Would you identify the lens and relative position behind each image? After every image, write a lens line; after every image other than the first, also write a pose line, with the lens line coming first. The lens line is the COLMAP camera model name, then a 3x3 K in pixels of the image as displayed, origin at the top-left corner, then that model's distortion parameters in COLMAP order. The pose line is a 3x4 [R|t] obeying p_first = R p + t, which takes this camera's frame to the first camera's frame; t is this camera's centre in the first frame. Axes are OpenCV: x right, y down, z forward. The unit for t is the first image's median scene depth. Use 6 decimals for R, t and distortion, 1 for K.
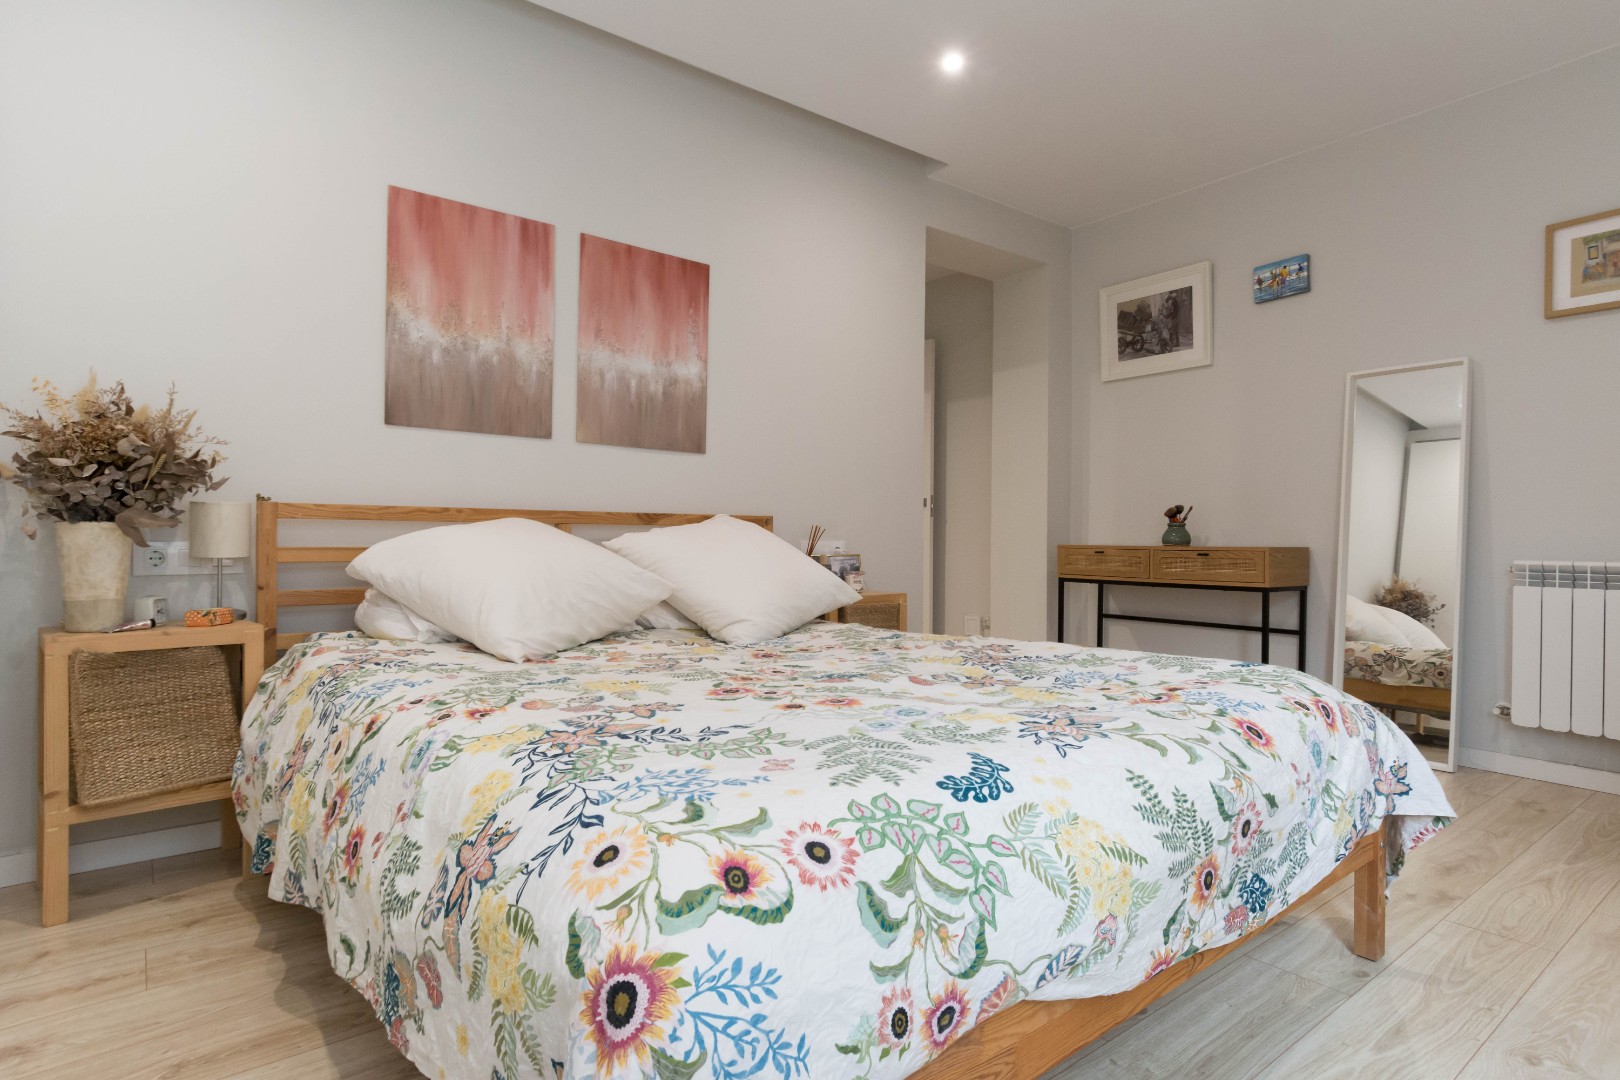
lens RADIAL K [[834.1, 0, 810.1], [0, 834.1, 544.6], [0, 0, 1]] dist [0.003835, 0.000228]
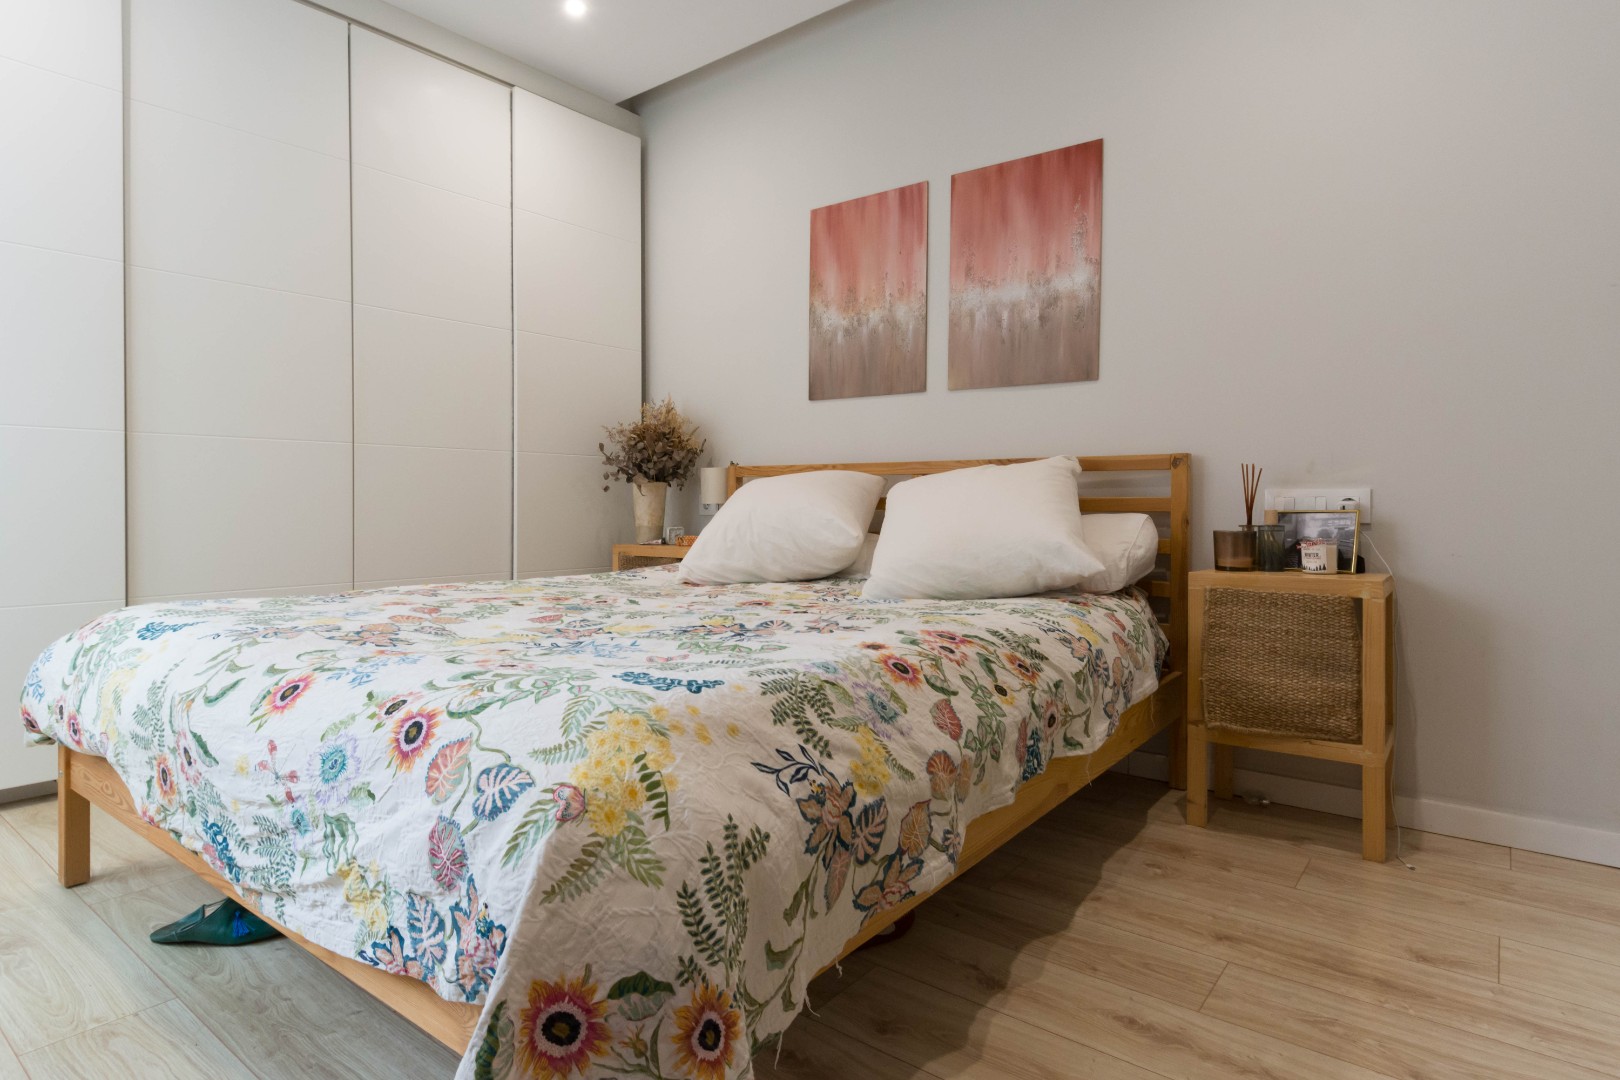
lens RADIAL K [[878.6, 0, 810.4], [0, 878.6, 524.7], [0, 0, 1]] dist [0.005436, -0.011570]
pose [[0.246733, 0.018689, -0.968903, 0.698961], [-0.008539, 0.999817, 0.017111, 0.018596], [0.969046, 0.004052, 0.246847, 0.599705]]
